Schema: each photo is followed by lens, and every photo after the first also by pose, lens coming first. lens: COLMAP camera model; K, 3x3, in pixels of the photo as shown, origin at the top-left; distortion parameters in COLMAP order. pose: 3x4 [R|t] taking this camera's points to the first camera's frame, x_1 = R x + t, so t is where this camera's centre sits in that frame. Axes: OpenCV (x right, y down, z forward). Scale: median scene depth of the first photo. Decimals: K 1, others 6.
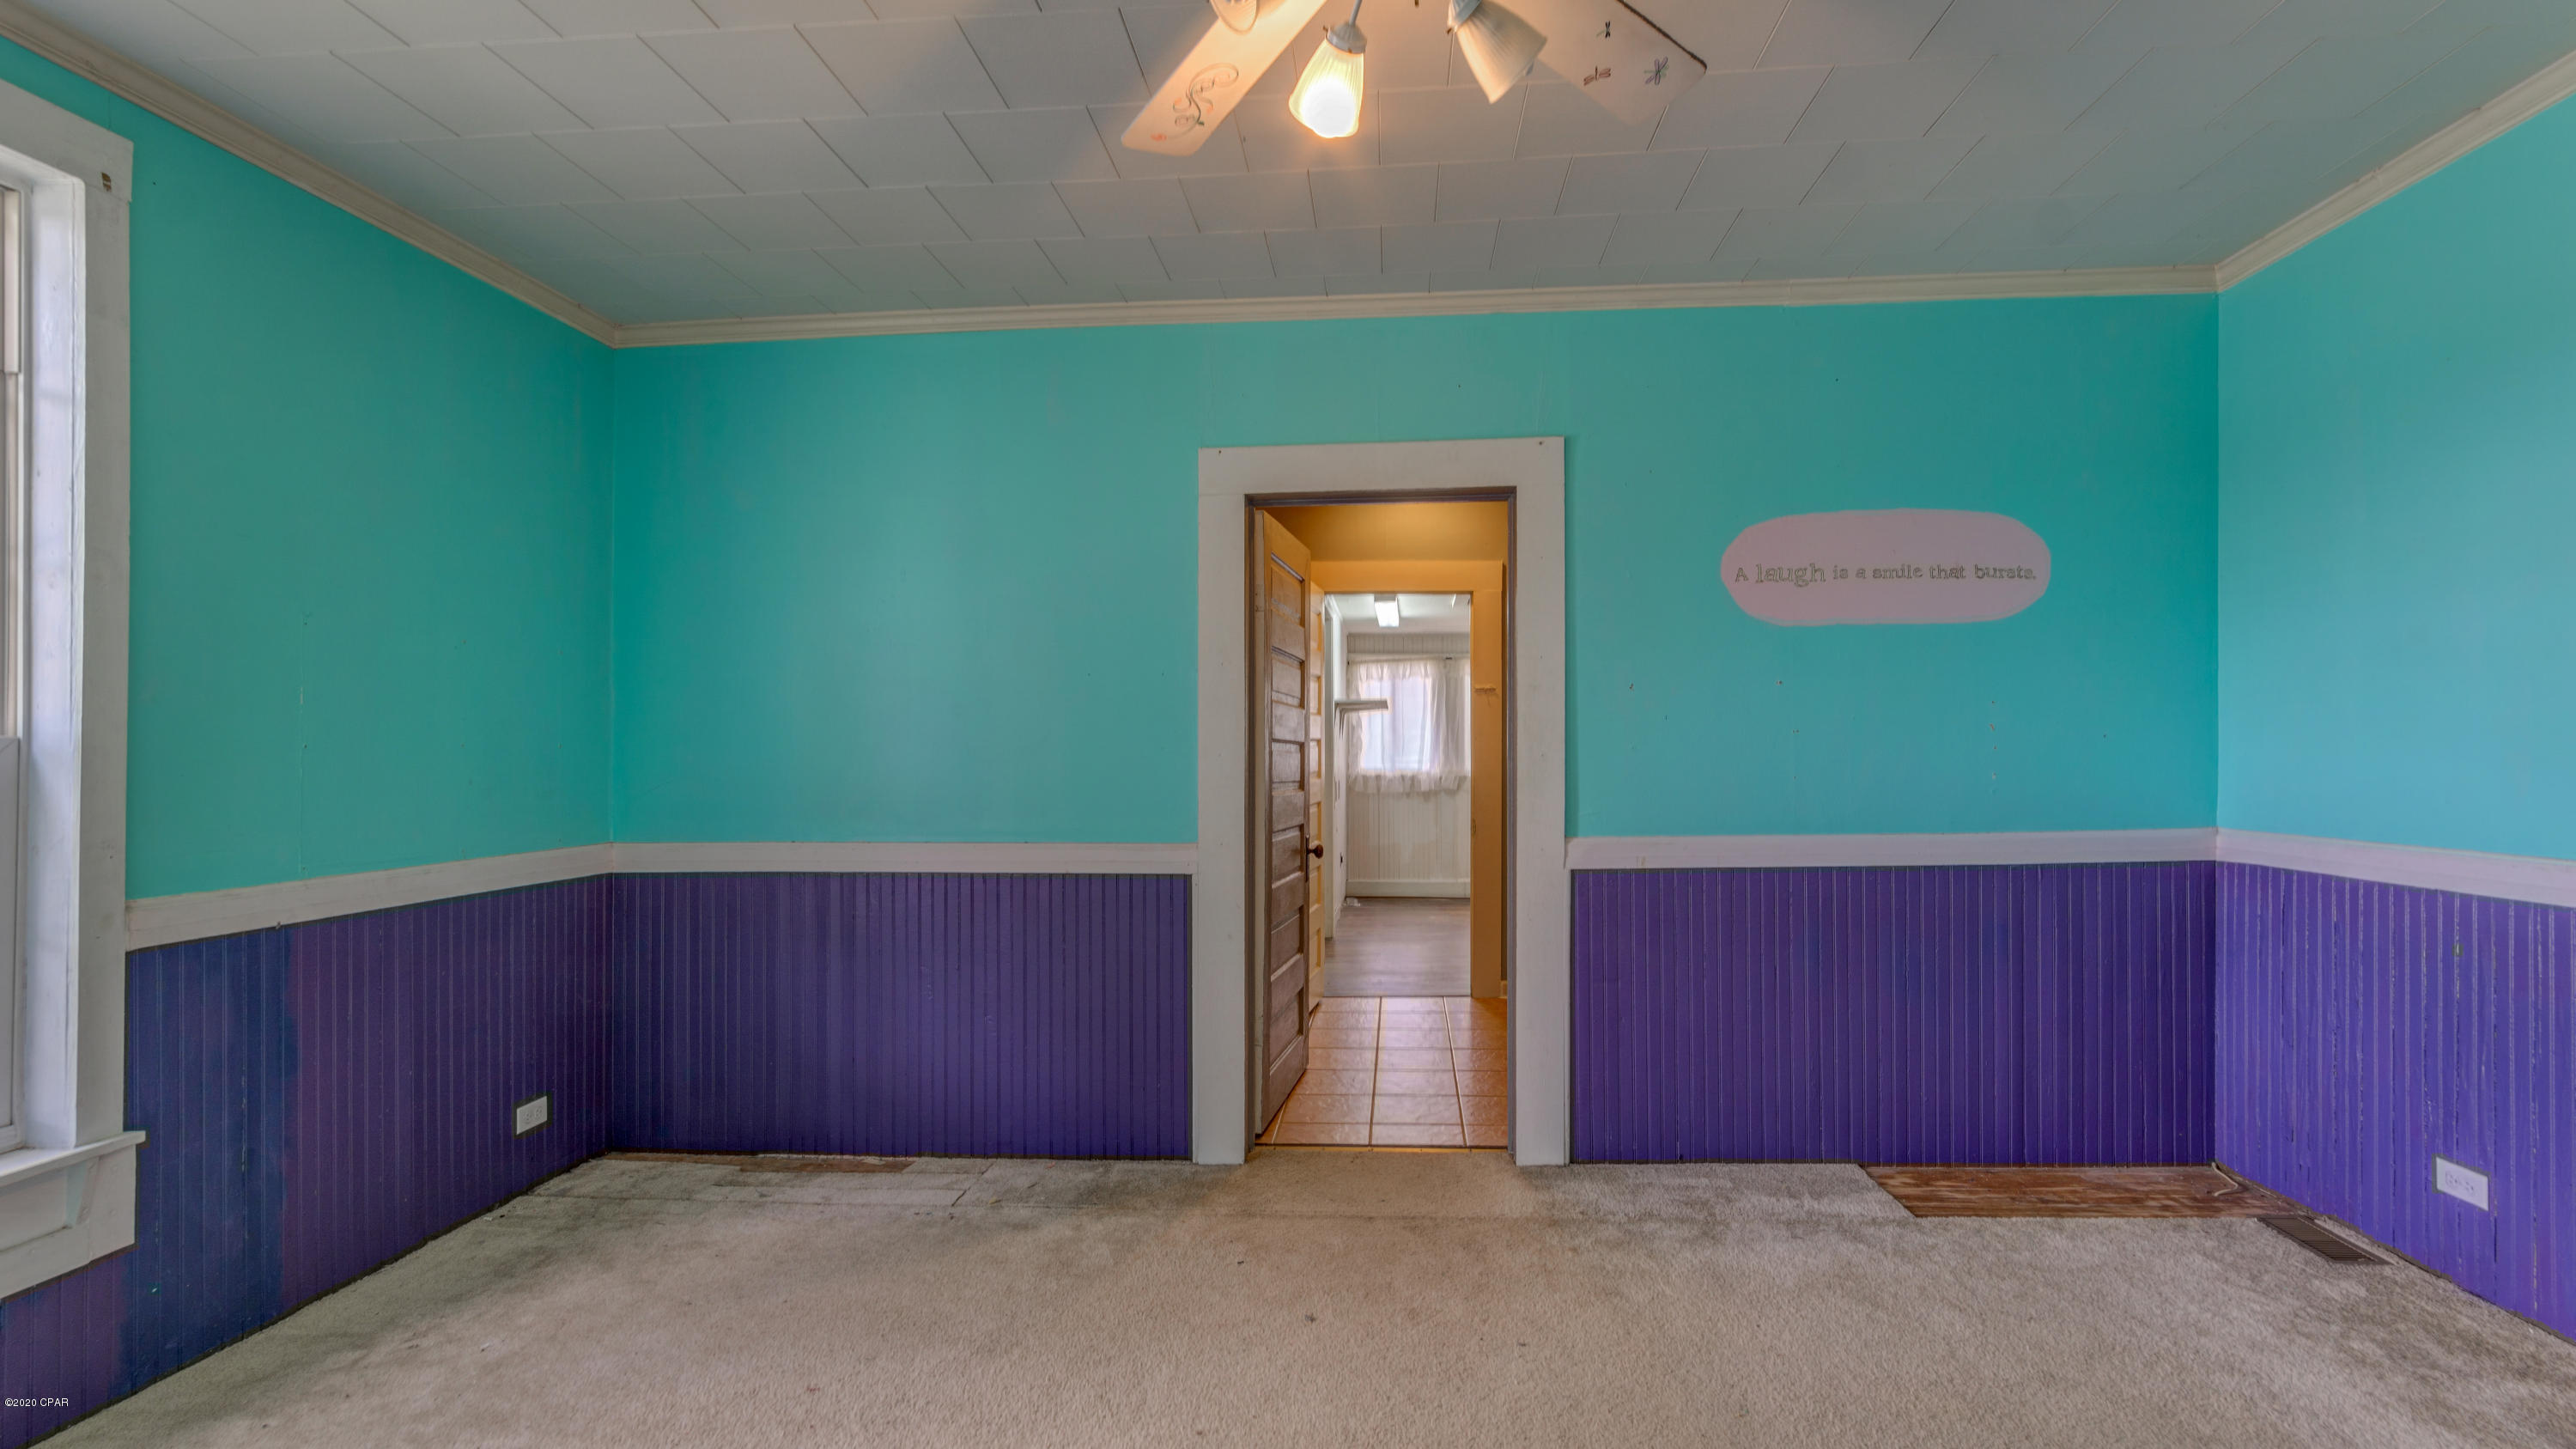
lens RADIAL K [[1151.0, 0, 1282.2], [0, 1151.0, 736.1], [0, 0, 1]] dist [-0.001870, 0.000422]
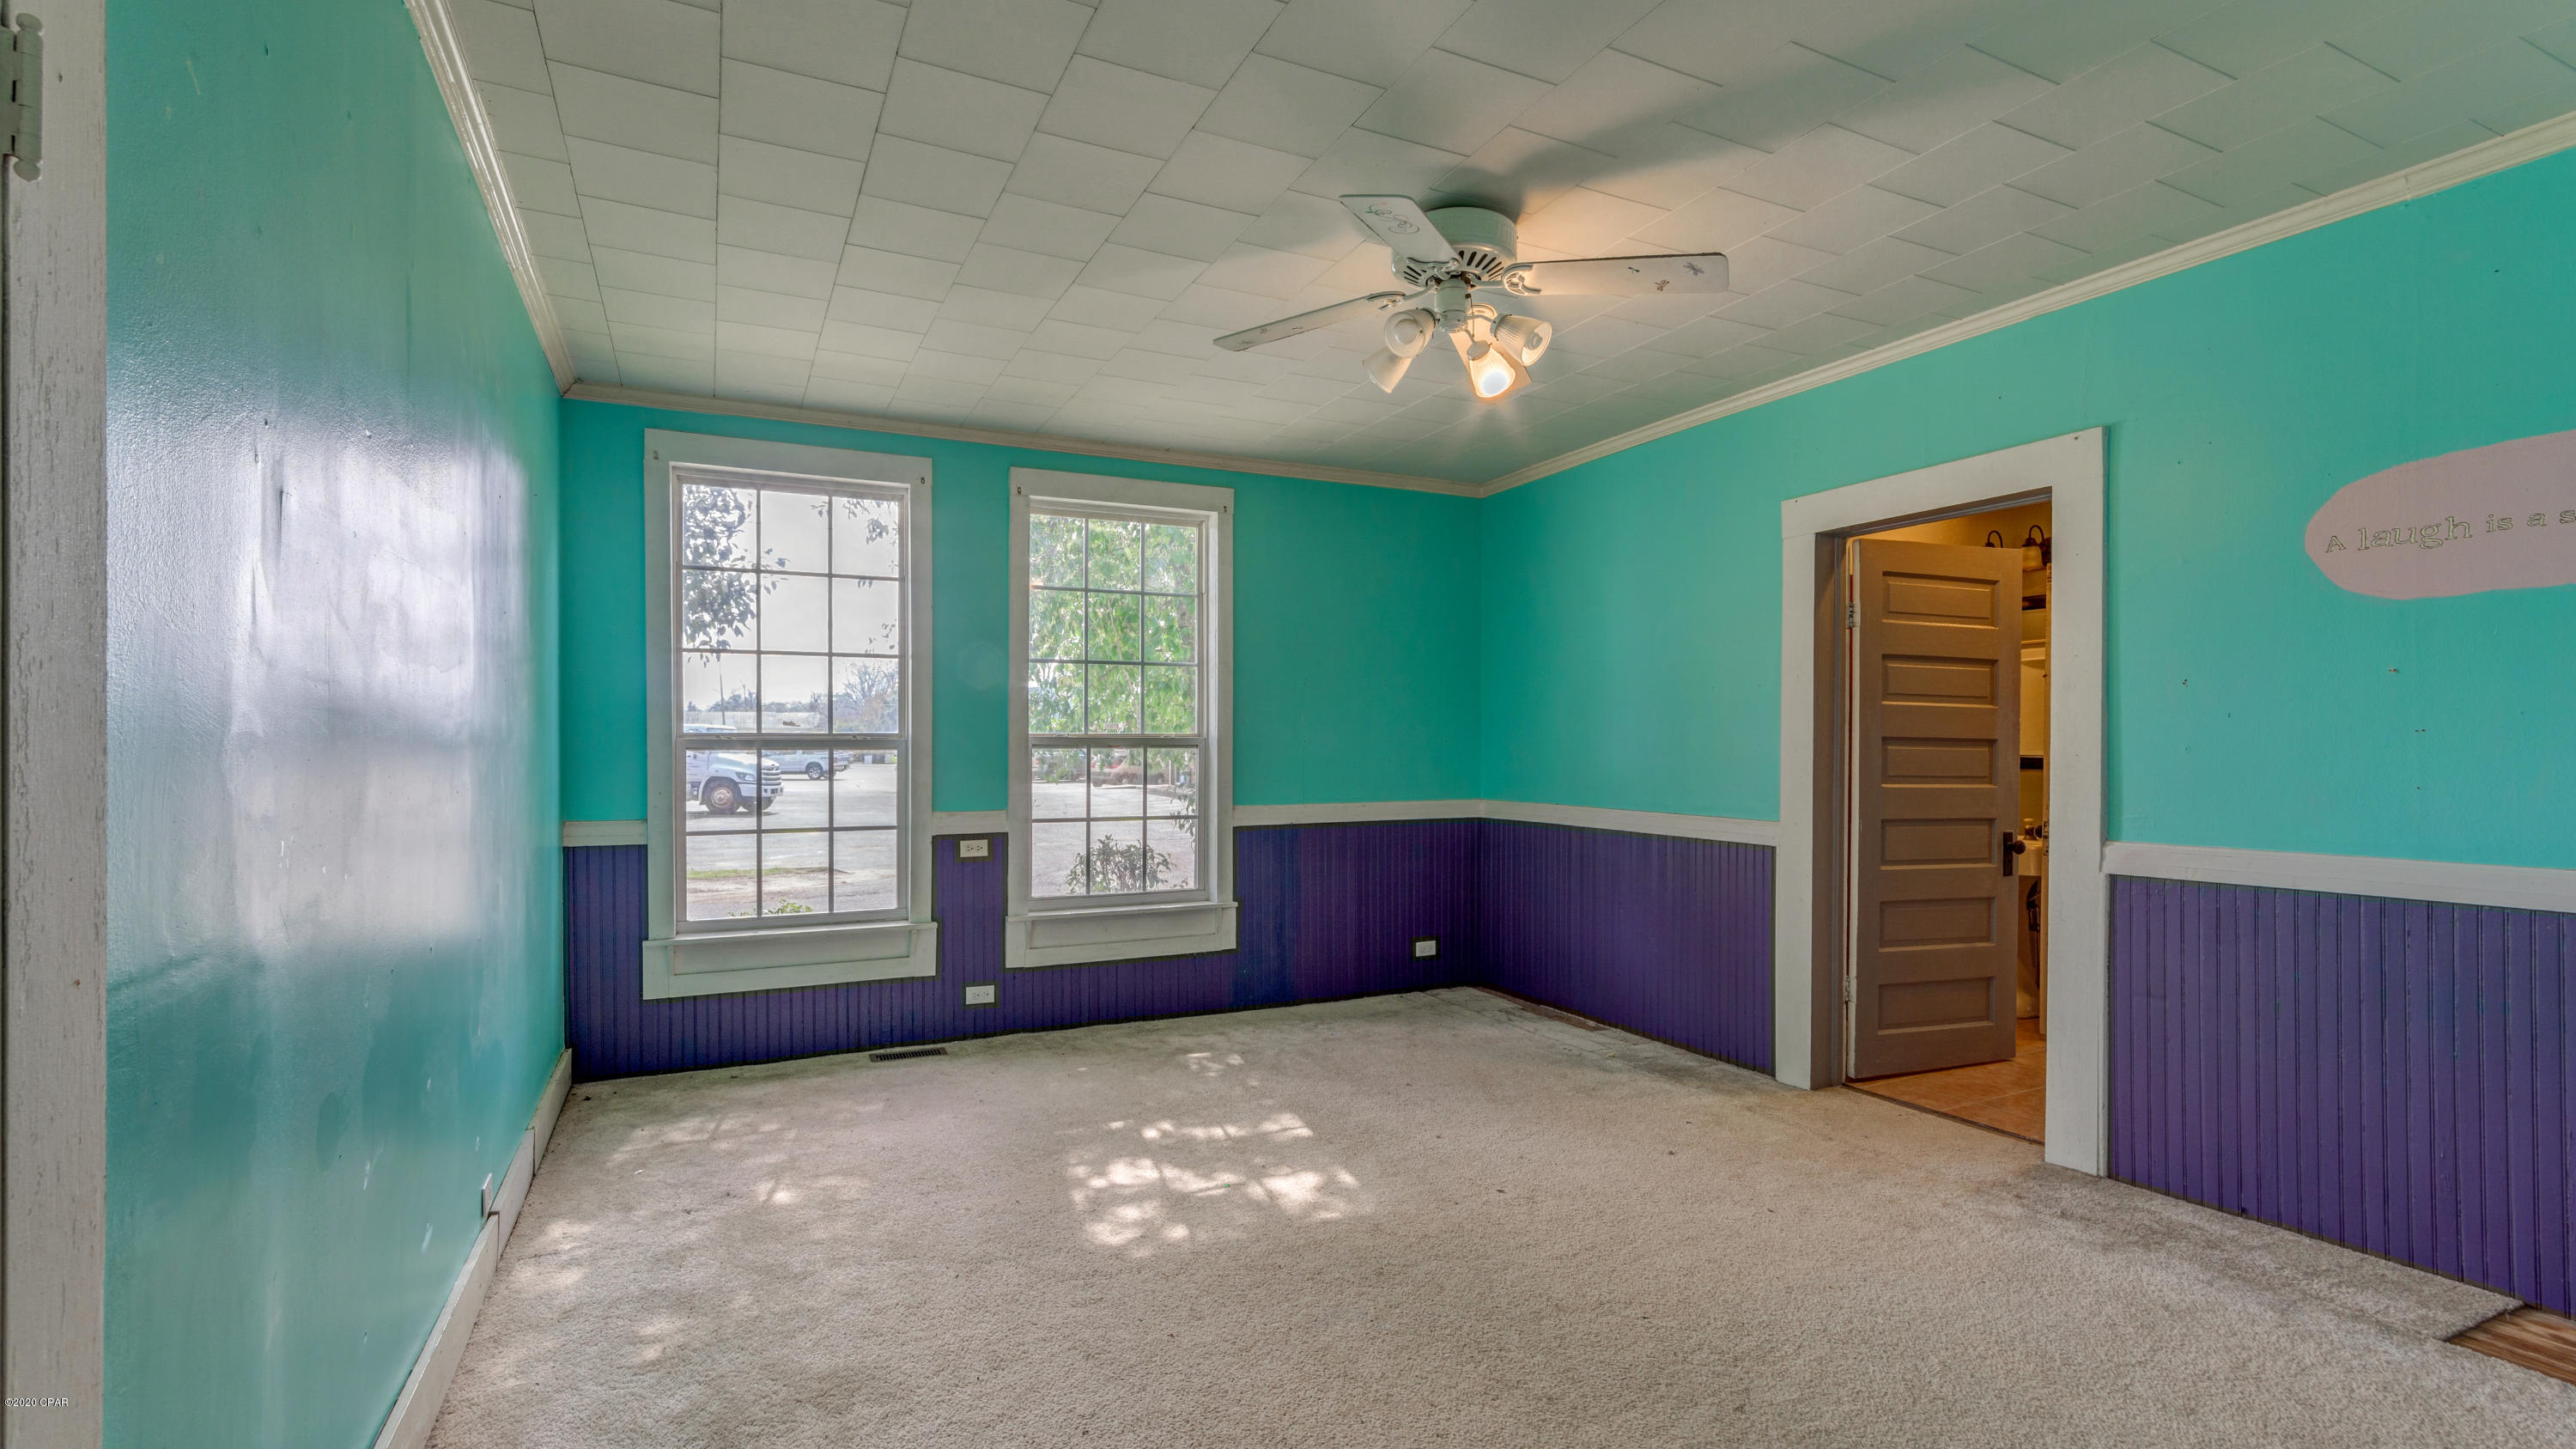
lens RADIAL K [[1151.0, 0, 1282.2], [0, 1151.0, 736.1], [0, 0, 1]] dist [-0.001870, 0.000422]
pose [[0.507275, 0.001728, -0.861782, 0.735271], [0.008397, 0.999941, 0.006948, -0.012589], [0.861743, -0.010761, 0.507230, -0.087036]]
